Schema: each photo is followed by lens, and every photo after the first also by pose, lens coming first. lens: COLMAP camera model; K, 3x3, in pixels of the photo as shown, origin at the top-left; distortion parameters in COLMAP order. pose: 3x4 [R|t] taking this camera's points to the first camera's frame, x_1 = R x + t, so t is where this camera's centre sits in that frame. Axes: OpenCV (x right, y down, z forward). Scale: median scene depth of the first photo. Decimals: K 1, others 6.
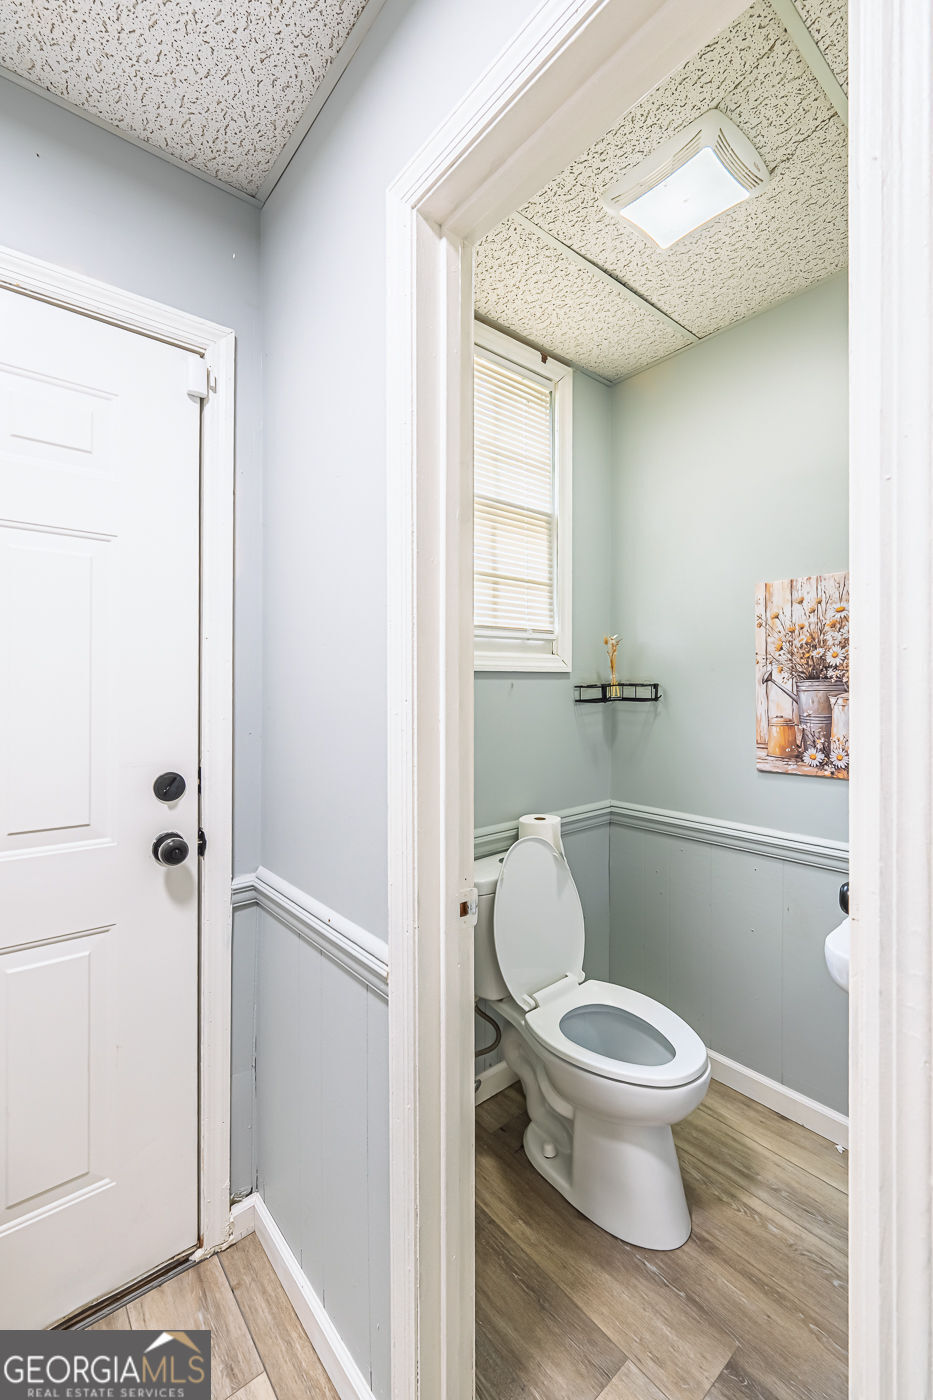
lens RADIAL K [[598.8, 0, 464.7], [0, 598.8, 684.6], [0, 0, 1]] dist [0.000200, 0.000313]
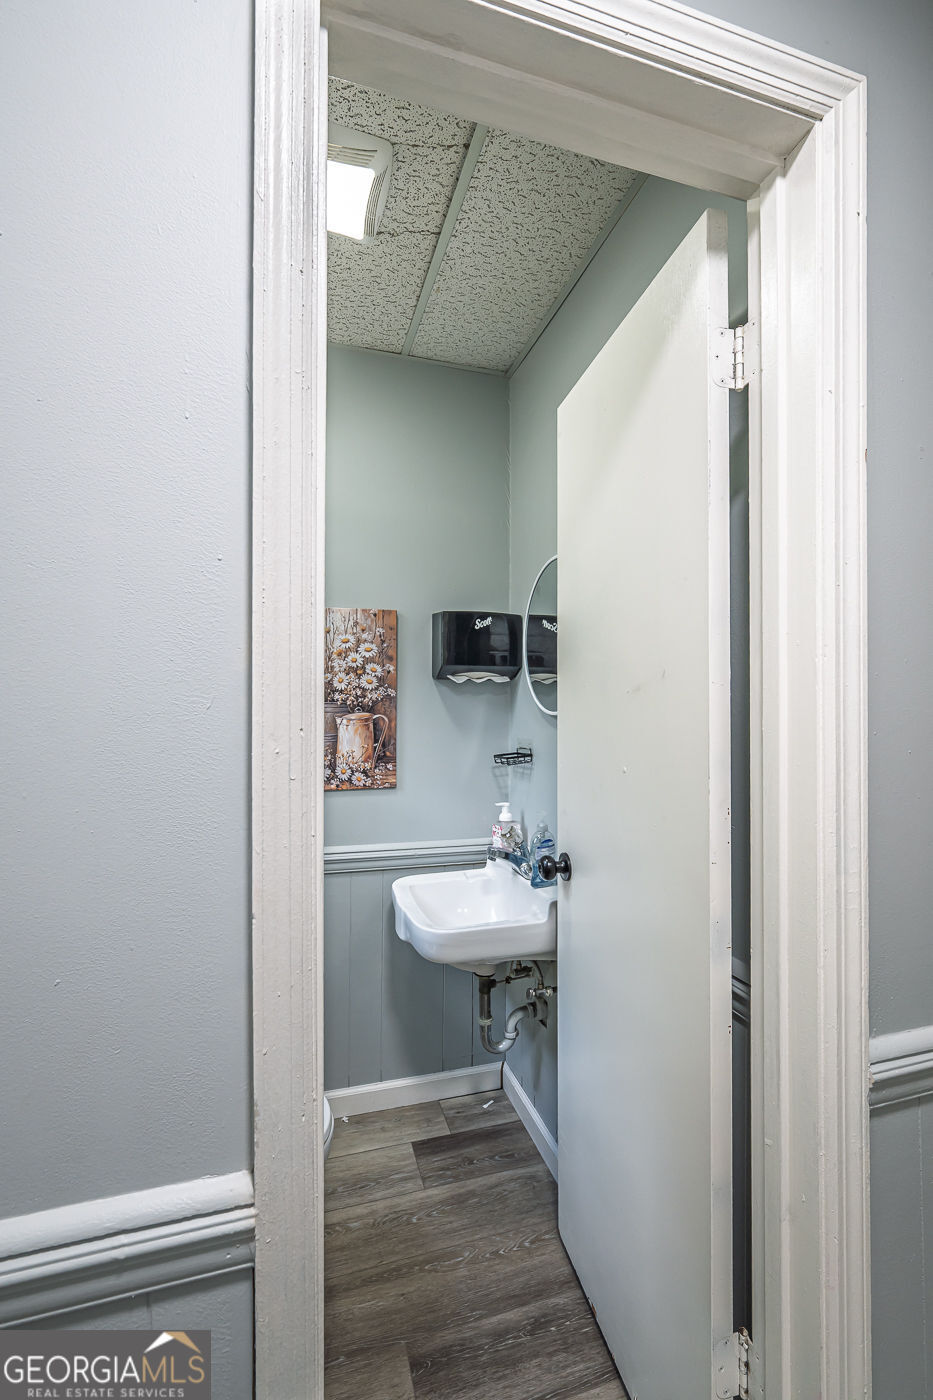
lens RADIAL K [[600.5, 0, 466.5], [0, 600.5, 700.0], [0, 0, 1]] dist [-0.000871, -0.000827]
pose [[0.386739, 0.018024, 0.922013, -0.394036], [-0.008028, 0.999837, -0.016178, 0.004286], [-0.922154, -0.001145, 0.386821, 0.412536]]
